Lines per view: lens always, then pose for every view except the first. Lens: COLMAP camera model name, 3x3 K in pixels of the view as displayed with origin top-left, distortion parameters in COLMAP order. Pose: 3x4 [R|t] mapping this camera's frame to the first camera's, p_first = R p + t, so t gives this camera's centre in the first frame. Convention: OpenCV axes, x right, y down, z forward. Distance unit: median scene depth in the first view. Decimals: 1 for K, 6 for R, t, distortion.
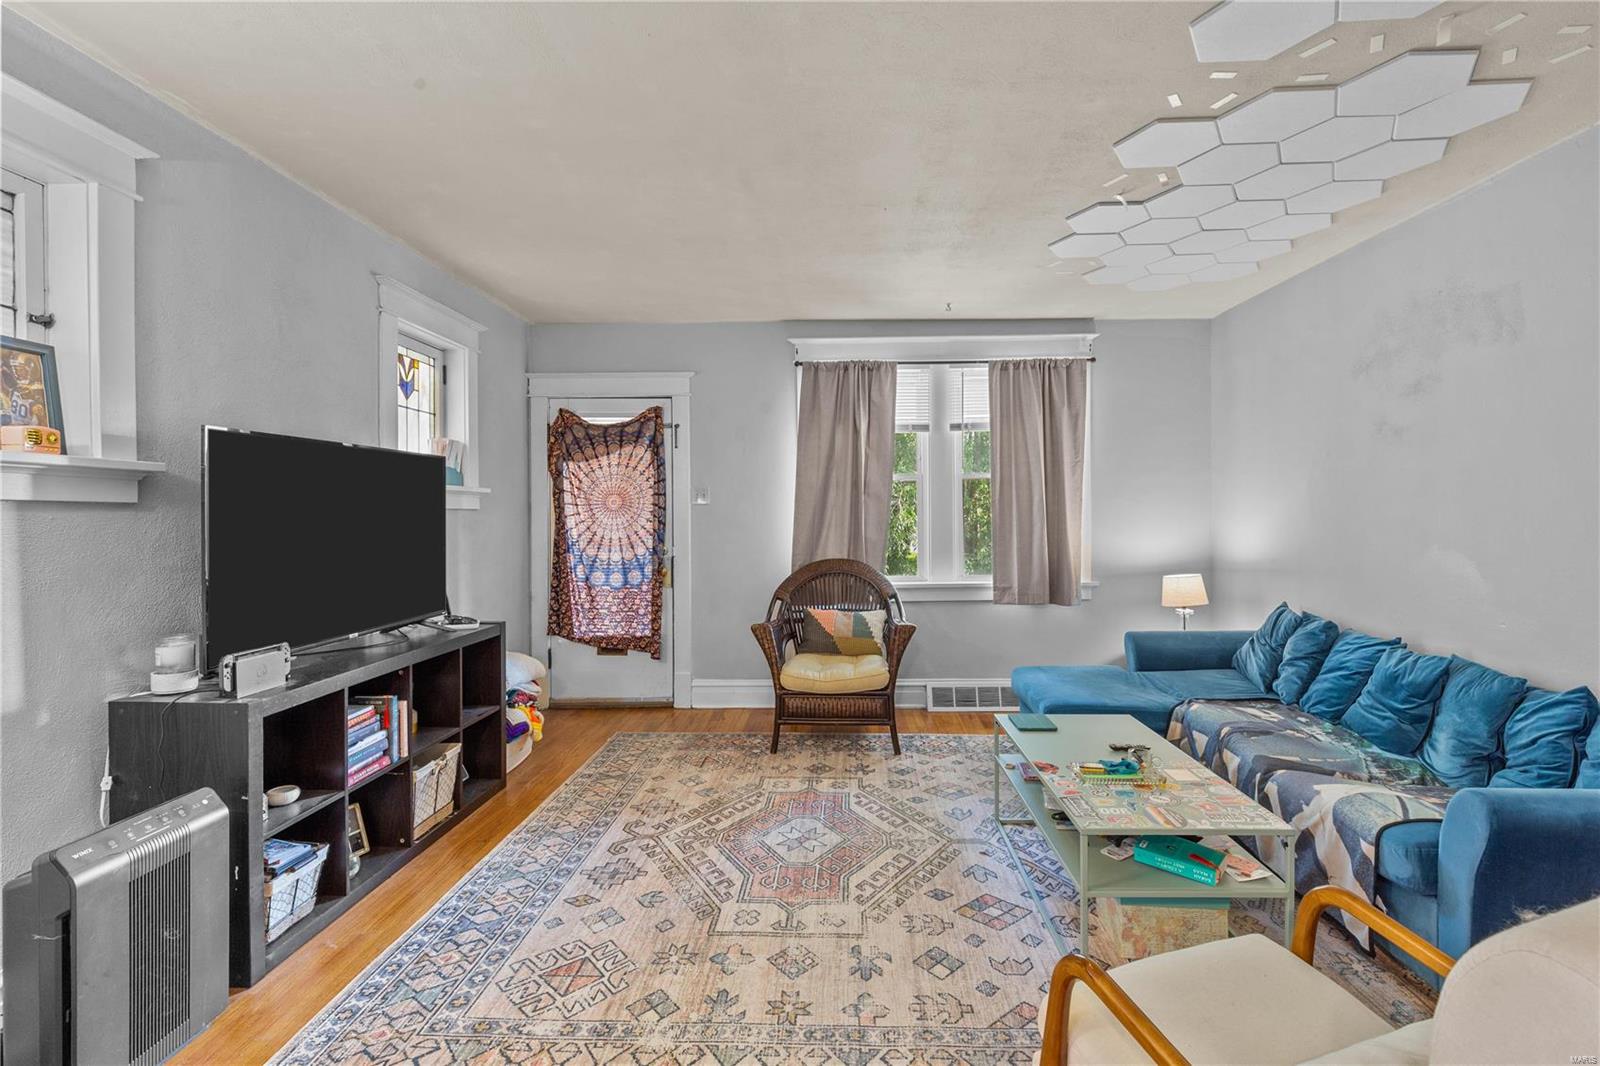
lens RADIAL K [[723.4, 0, 807.6], [0, 723.4, 515.3], [0, 0, 1]] dist [0.007723, -0.000116]
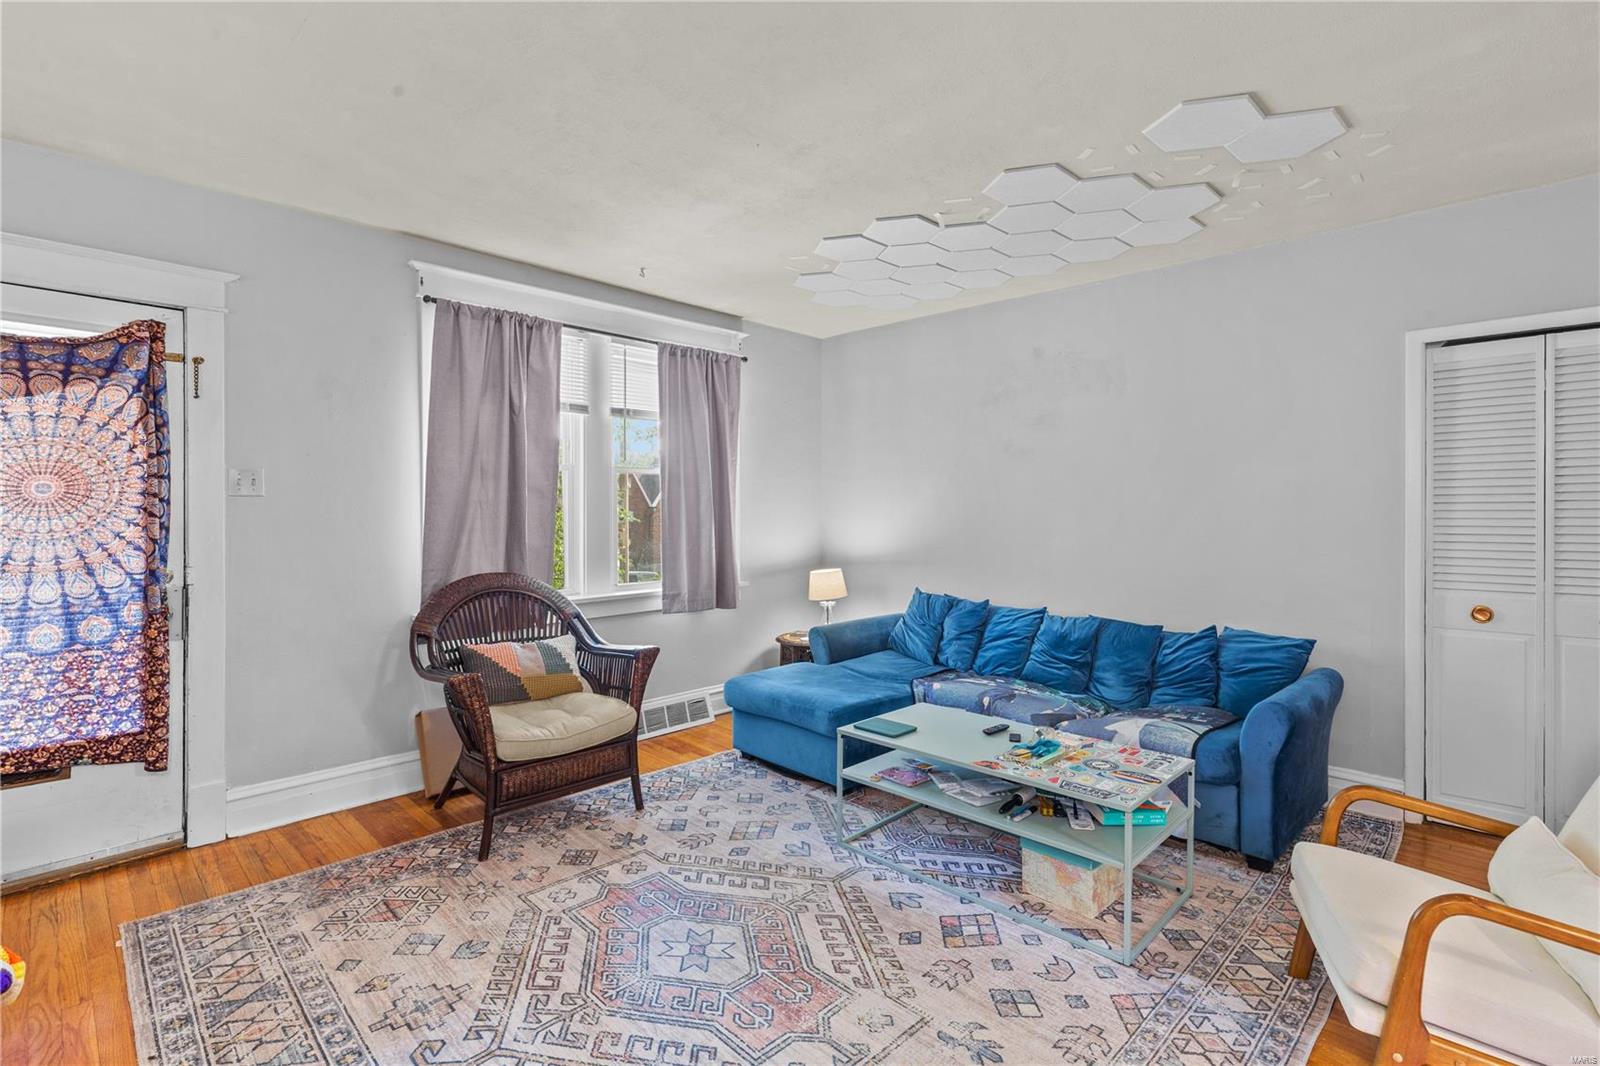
lens RADIAL K [[752.6, 0, 801.4], [0, 752.6, 509.3], [0, 0, 1]] dist [0.005577, -0.000003]
pose [[0.677667, 0.007612, 0.735330, -0.313057], [-0.001306, 0.999957, -0.009147, 0.001310], [-0.735368, 0.005238, 0.677648, 0.243371]]
